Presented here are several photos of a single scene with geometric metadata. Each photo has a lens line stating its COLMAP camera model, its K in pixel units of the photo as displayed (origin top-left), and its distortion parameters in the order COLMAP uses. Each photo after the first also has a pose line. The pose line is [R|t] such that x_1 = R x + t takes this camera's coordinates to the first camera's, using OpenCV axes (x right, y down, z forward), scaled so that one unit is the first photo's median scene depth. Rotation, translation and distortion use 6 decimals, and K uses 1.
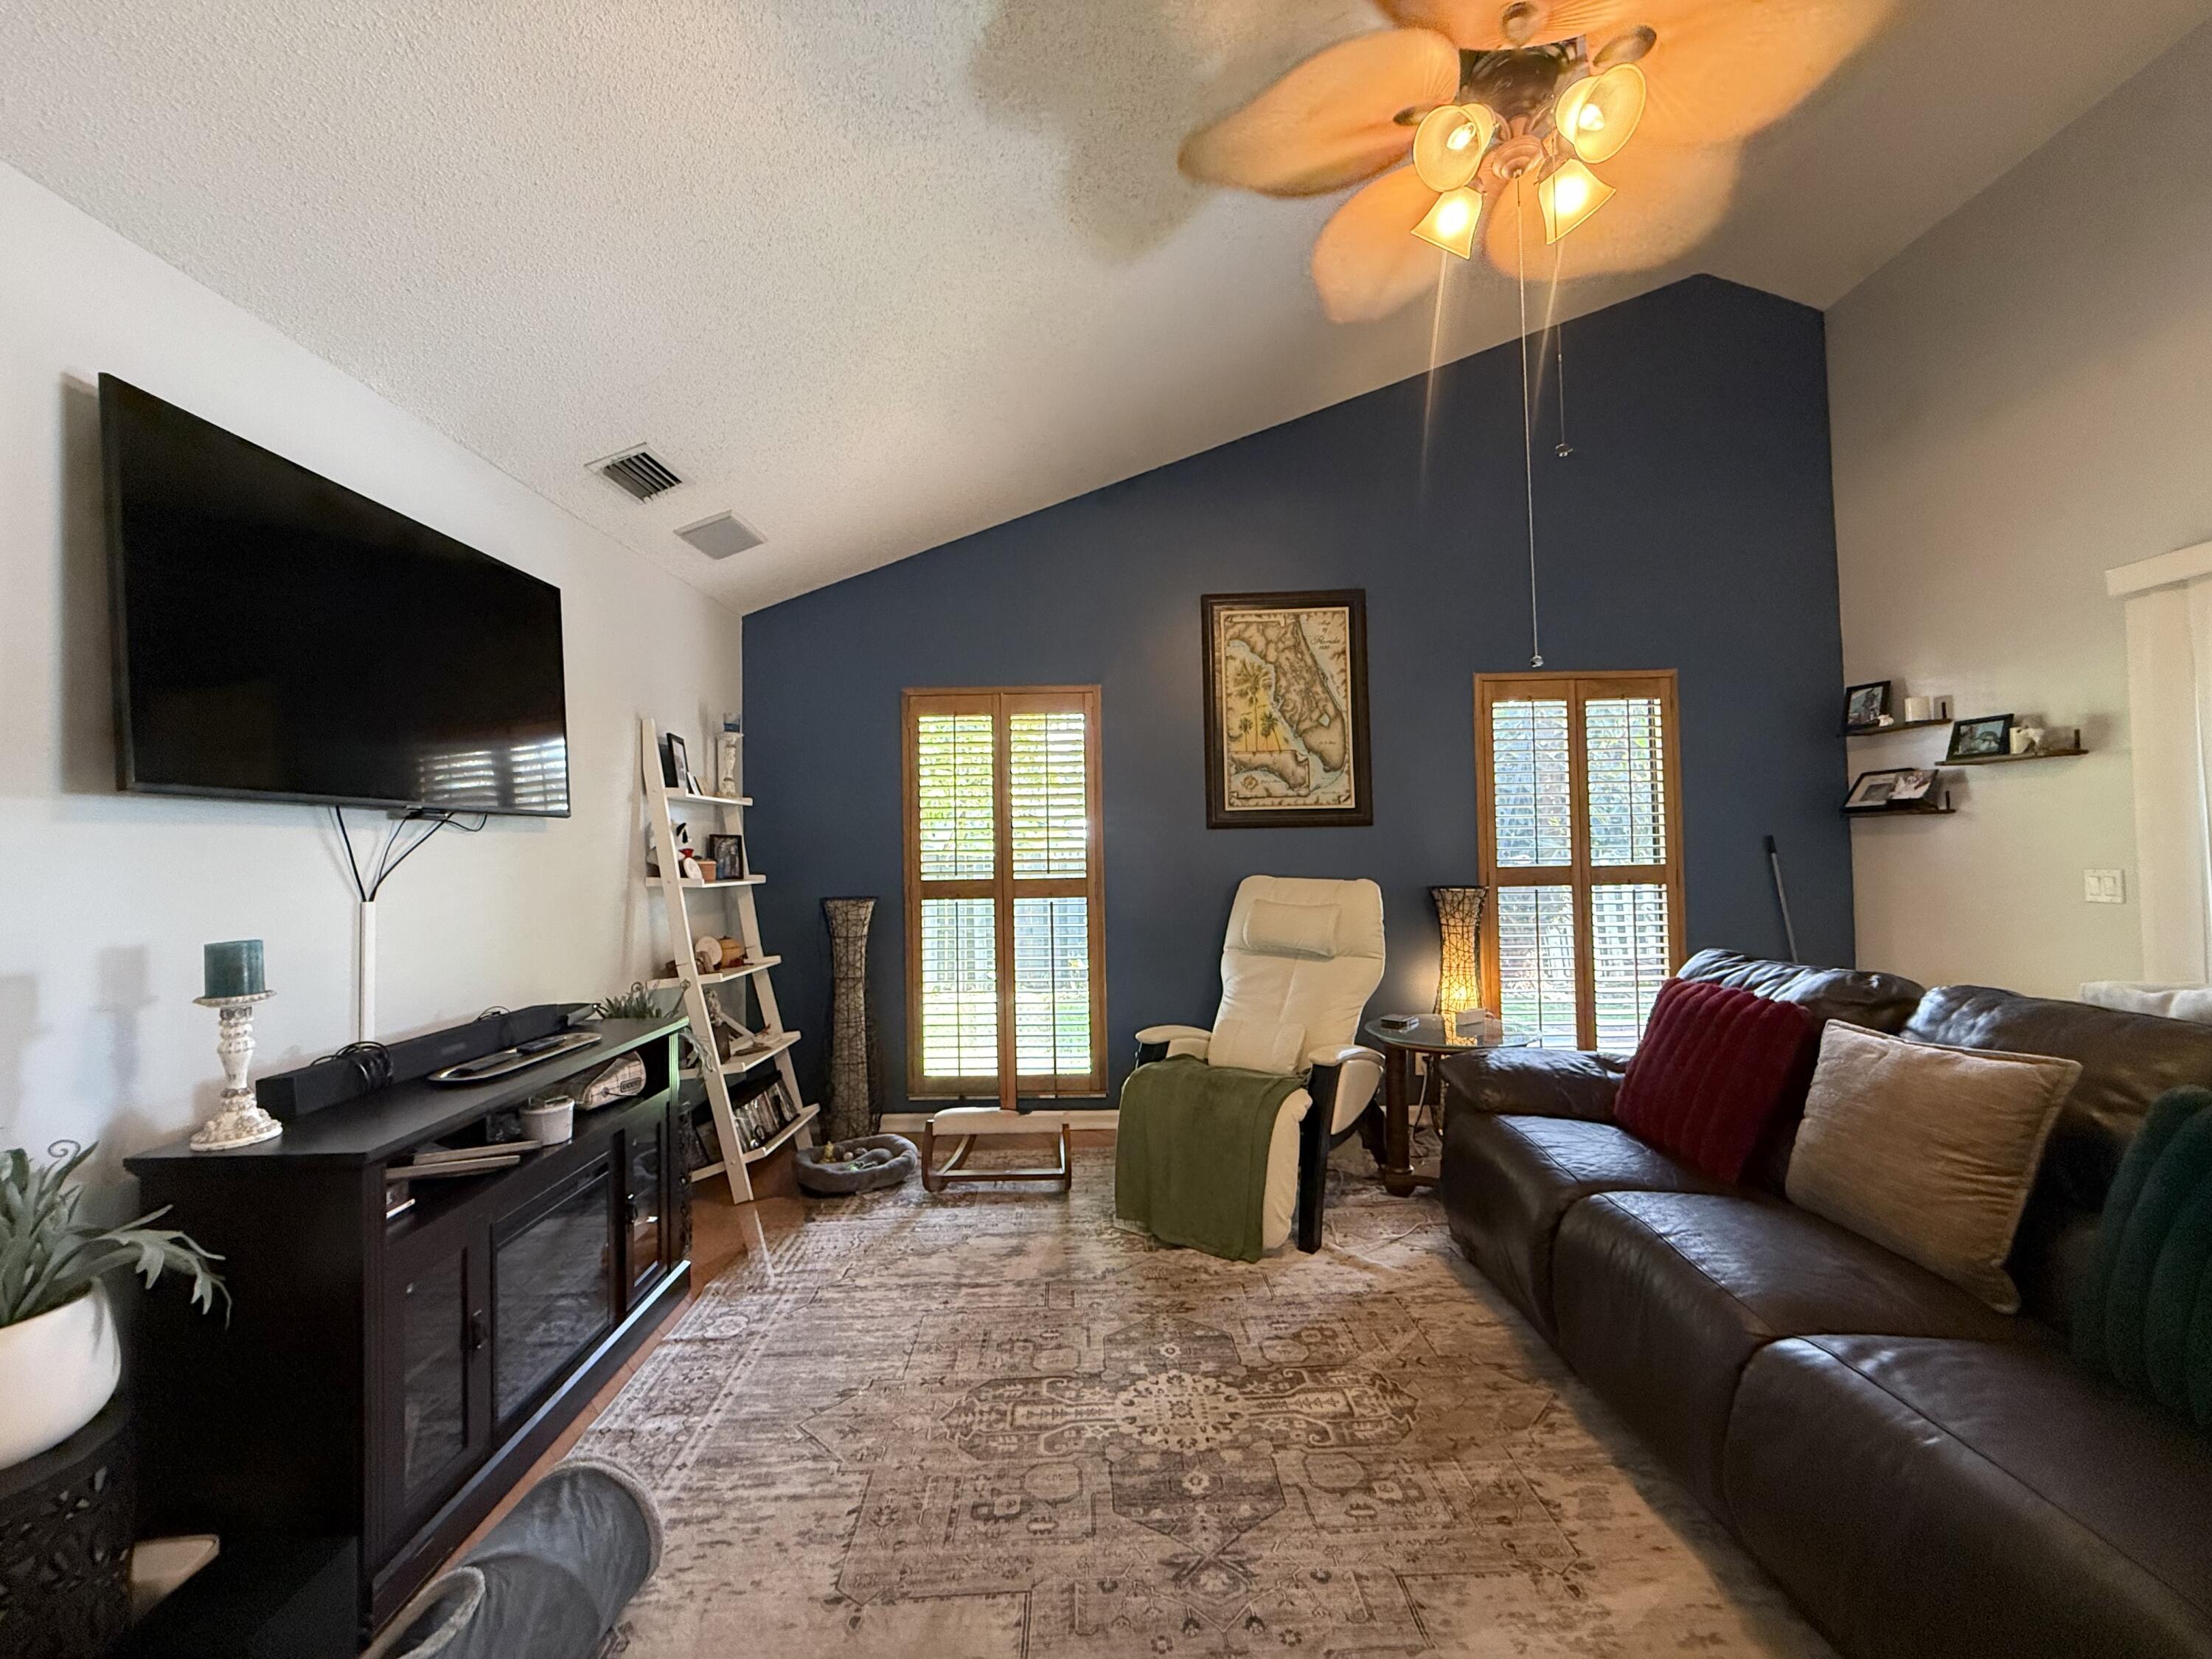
lens RADIAL K [[881.9, 0, 1097.7], [0, 881.9, 830.8], [0, 0, 1]] dist [-0.000720, -0.000060]
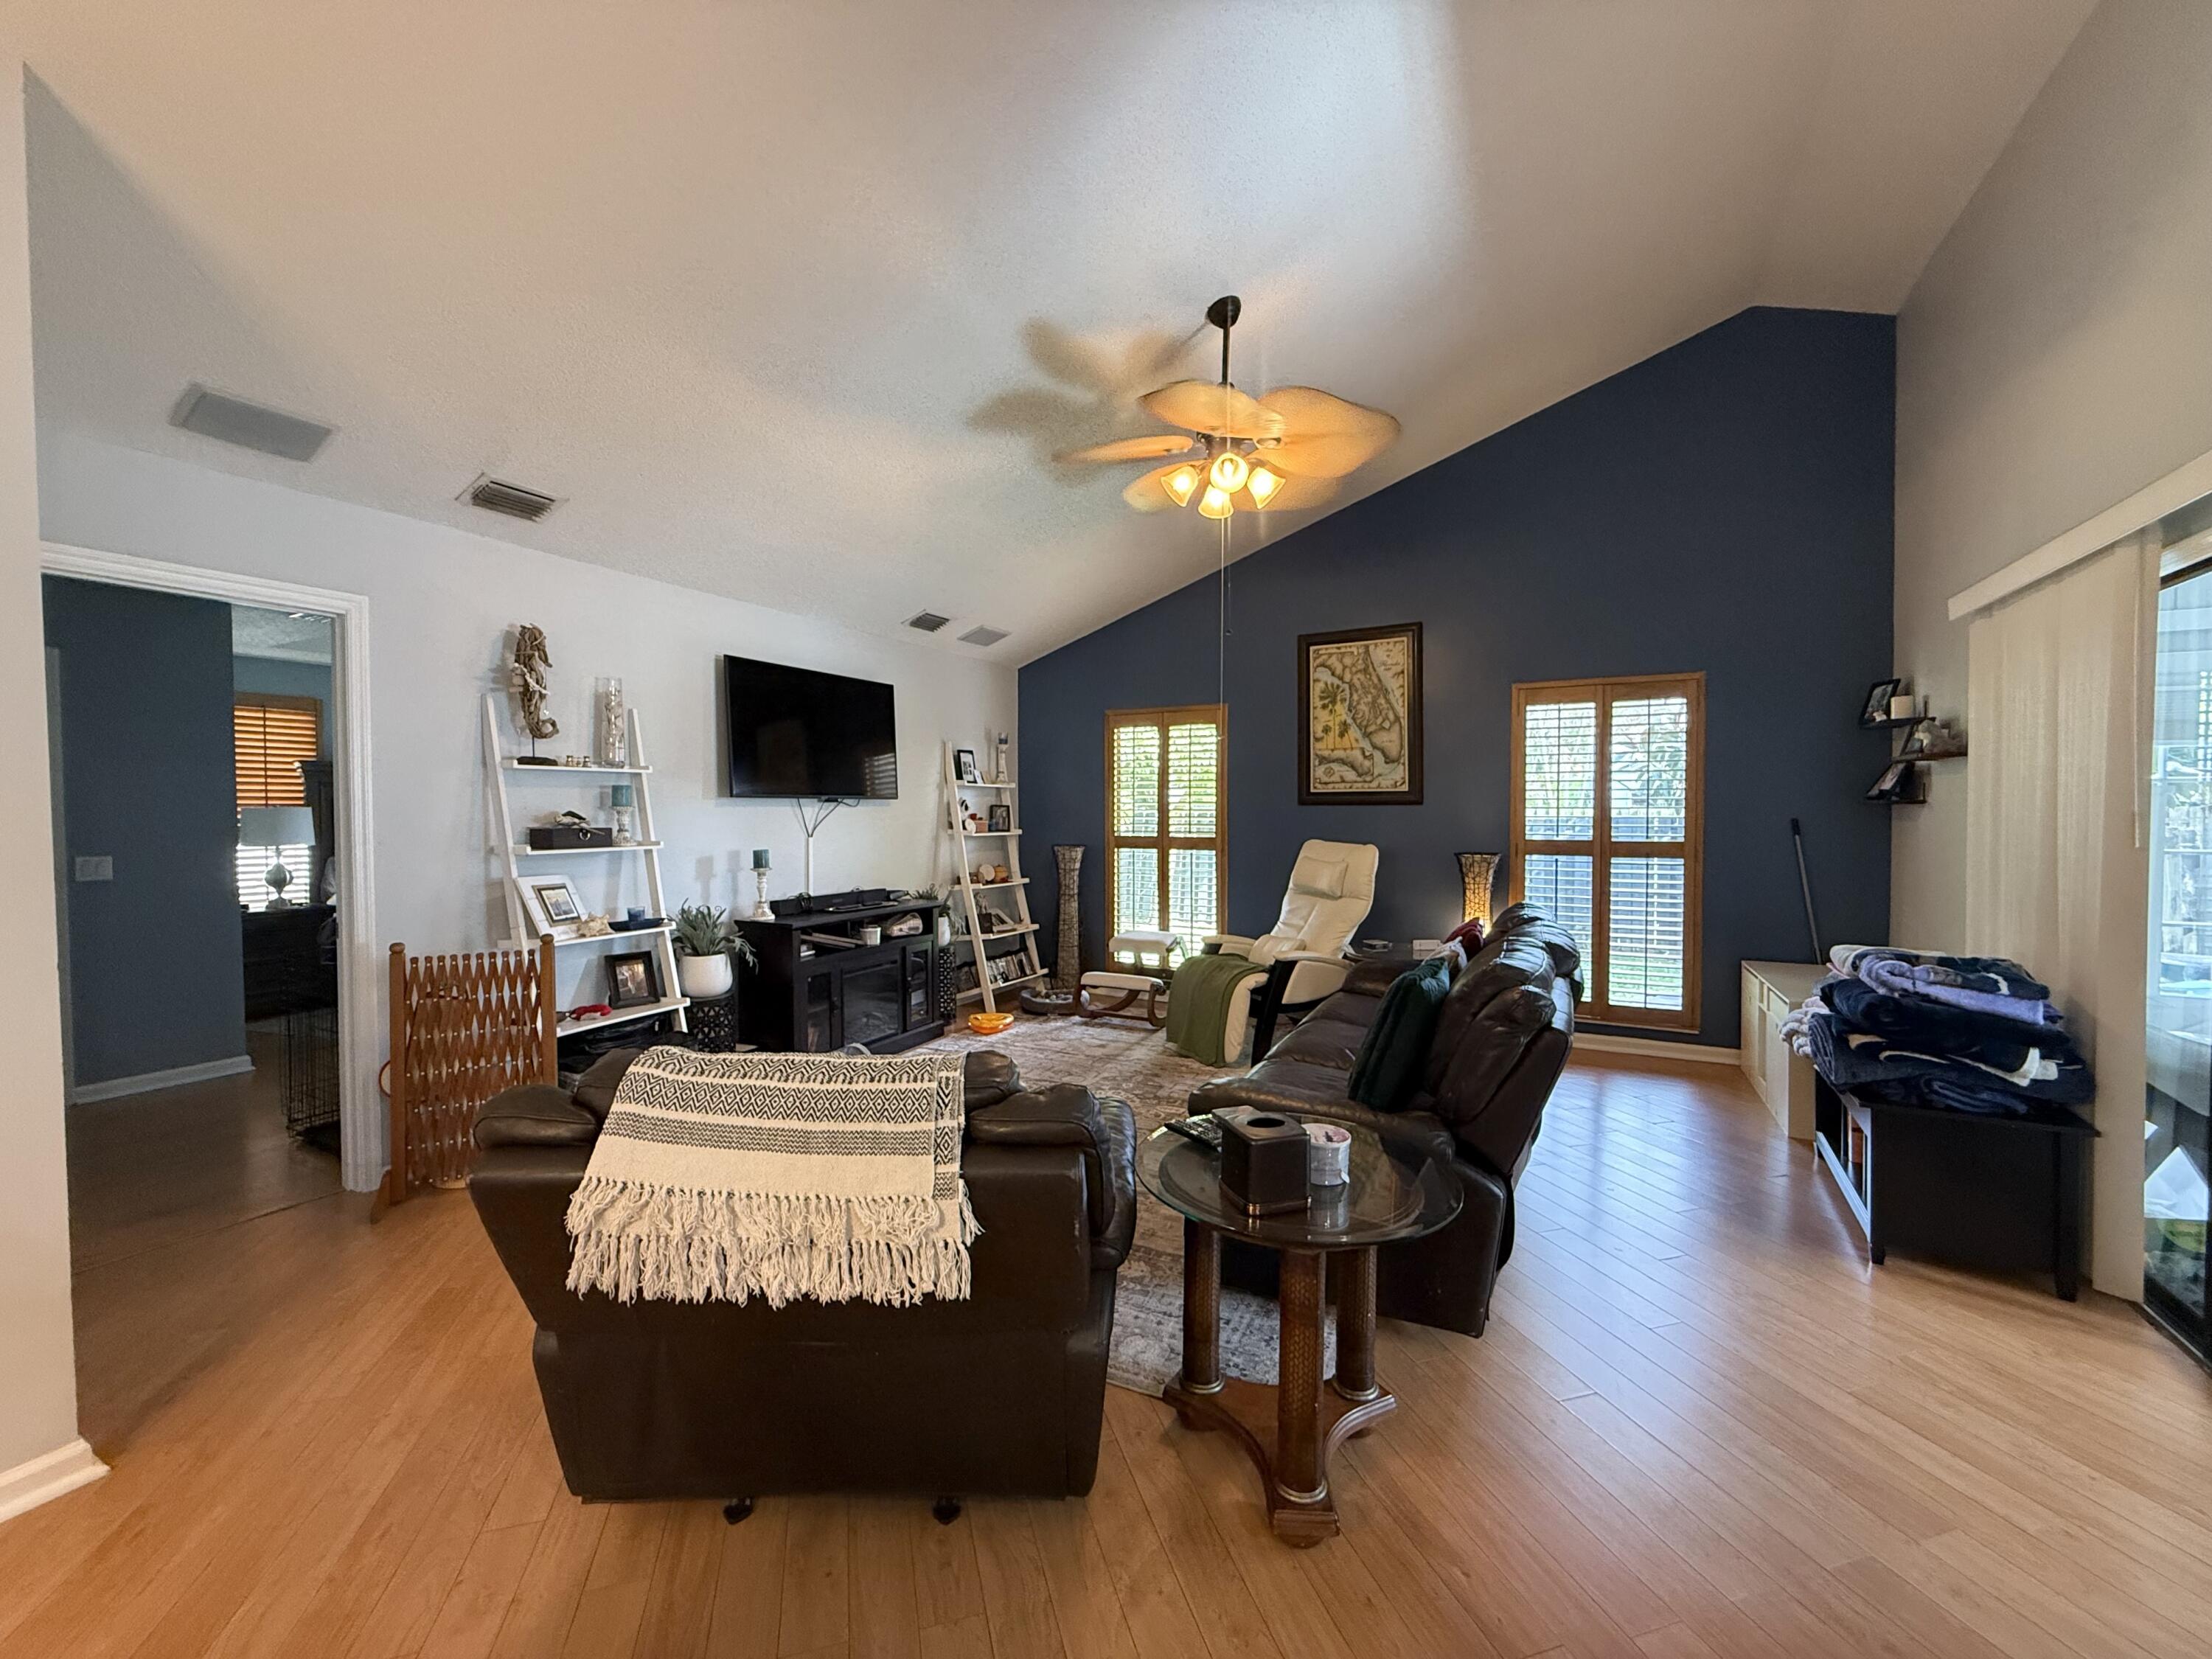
lens RADIAL K [[881.9, 0, 1097.7], [0, 881.9, 830.8], [0, 0, 1]] dist [-0.000720, -0.000060]
pose [[0.886120, 0.029124, -0.462541, 0.492217], [-0.004783, 0.998545, 0.053711, -0.035010], [0.463432, -0.045382, 0.884970, -0.383668]]
